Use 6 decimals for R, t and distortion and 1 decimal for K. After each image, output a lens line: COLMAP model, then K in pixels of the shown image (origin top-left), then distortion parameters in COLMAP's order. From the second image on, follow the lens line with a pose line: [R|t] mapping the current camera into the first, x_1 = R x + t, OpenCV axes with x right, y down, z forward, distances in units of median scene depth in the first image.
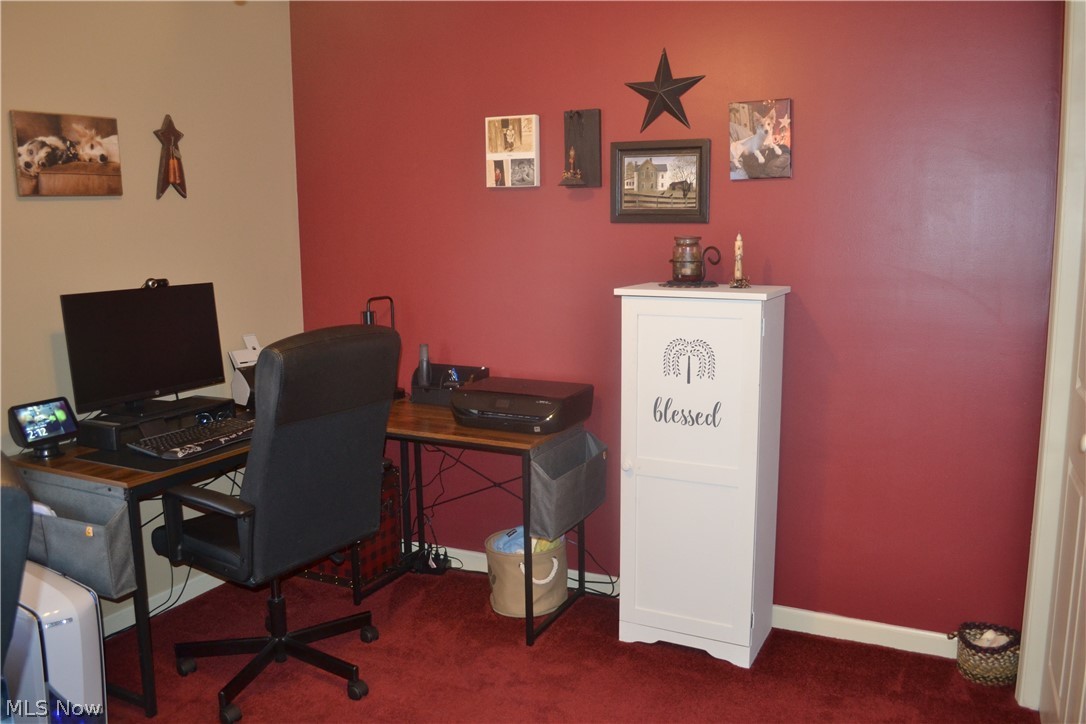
lens RADIAL K [[869.6, 0, 546.3], [0, 869.6, 361.5], [0, 0, 1]] dist [-0.083375, 0.011606]
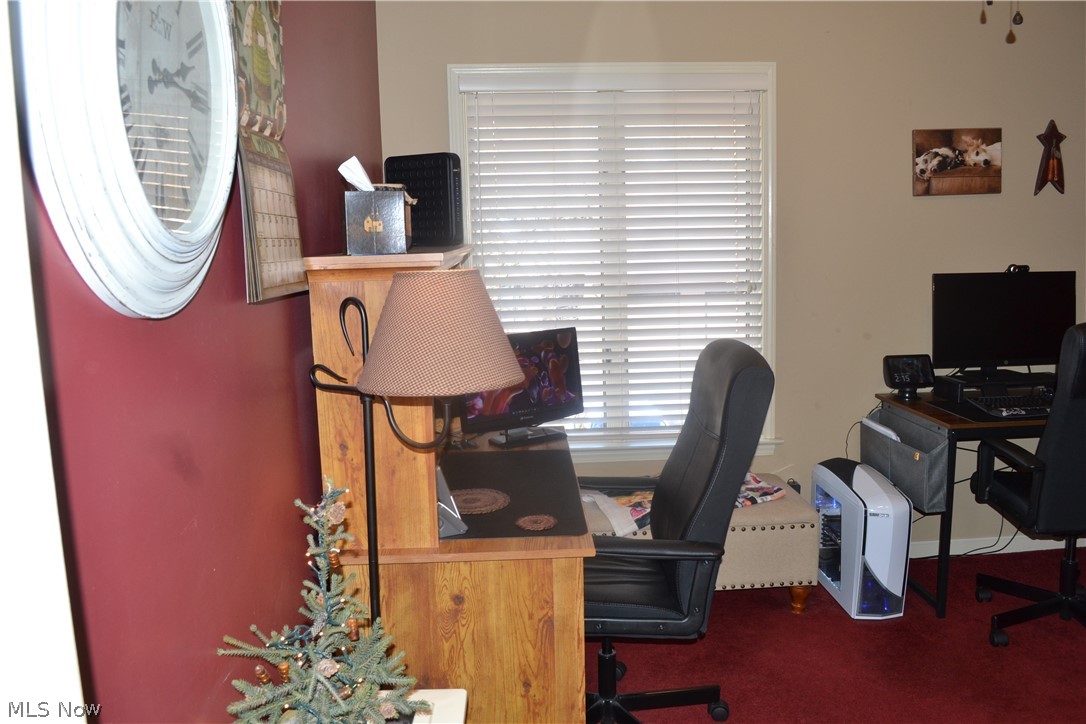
lens RADIAL K [[869.6, 0, 540.1], [0, 869.6, 361.9], [0, 0, 1]] dist [-0.083375, 0.011606]
pose [[0.492359, 0.128132, -0.860909, 0.246446], [-0.112623, 0.990168, 0.082961, 0.012268], [0.863075, 0.056111, 0.501949, -0.140197]]
